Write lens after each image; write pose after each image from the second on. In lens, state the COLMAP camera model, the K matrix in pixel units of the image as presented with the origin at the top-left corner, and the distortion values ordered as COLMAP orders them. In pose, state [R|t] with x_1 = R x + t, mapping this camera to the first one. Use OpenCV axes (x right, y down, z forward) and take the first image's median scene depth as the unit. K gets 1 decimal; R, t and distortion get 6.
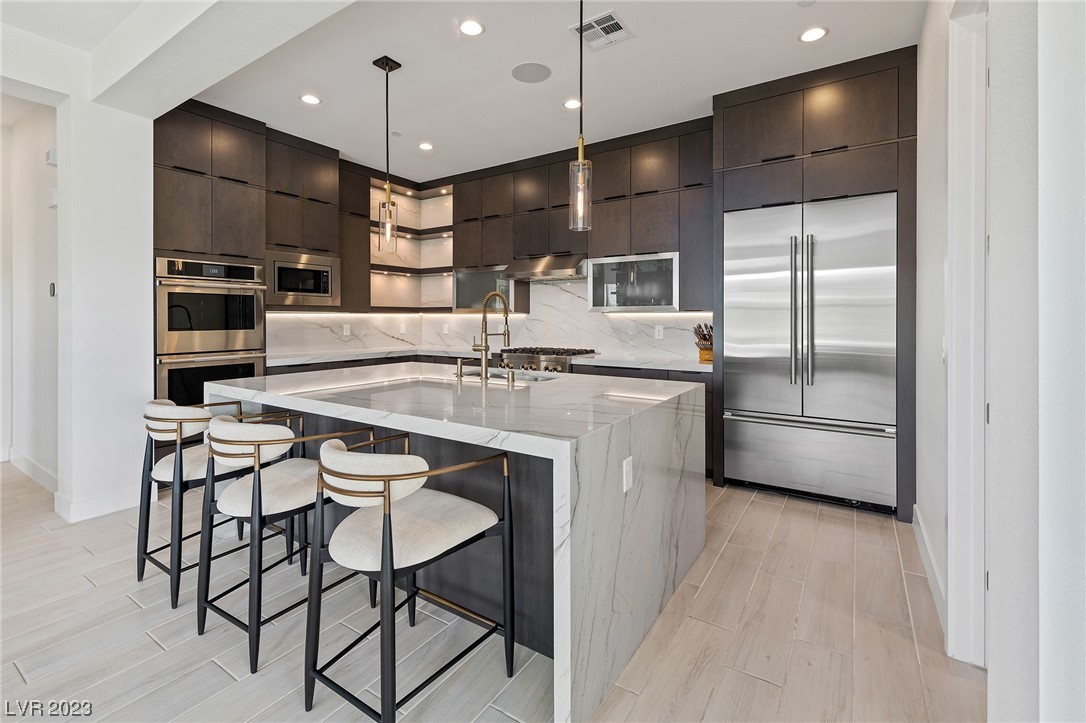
lens RADIAL K [[481.5, 0, 538.5], [0, 481.5, 323.0], [0, 0, 1]] dist [0.002184, 0.000040]
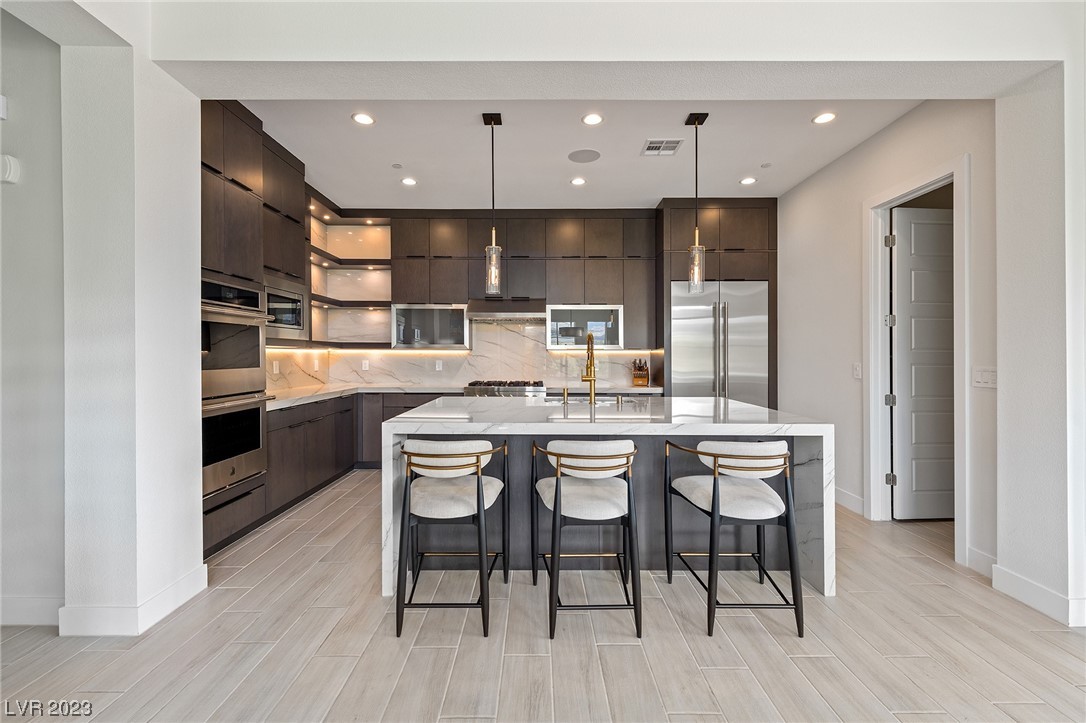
lens RADIAL K [[468.4, 0, 541.6], [0, 468.4, 355.7], [0, 0, 1]] dist [0.002755, 0.000290]
pose [[0.831365, 0.001012, 0.555726, -0.618136], [0.003295, 0.999972, -0.006751, 0.000503], [-0.555717, 0.007444, 0.831338, 0.052802]]
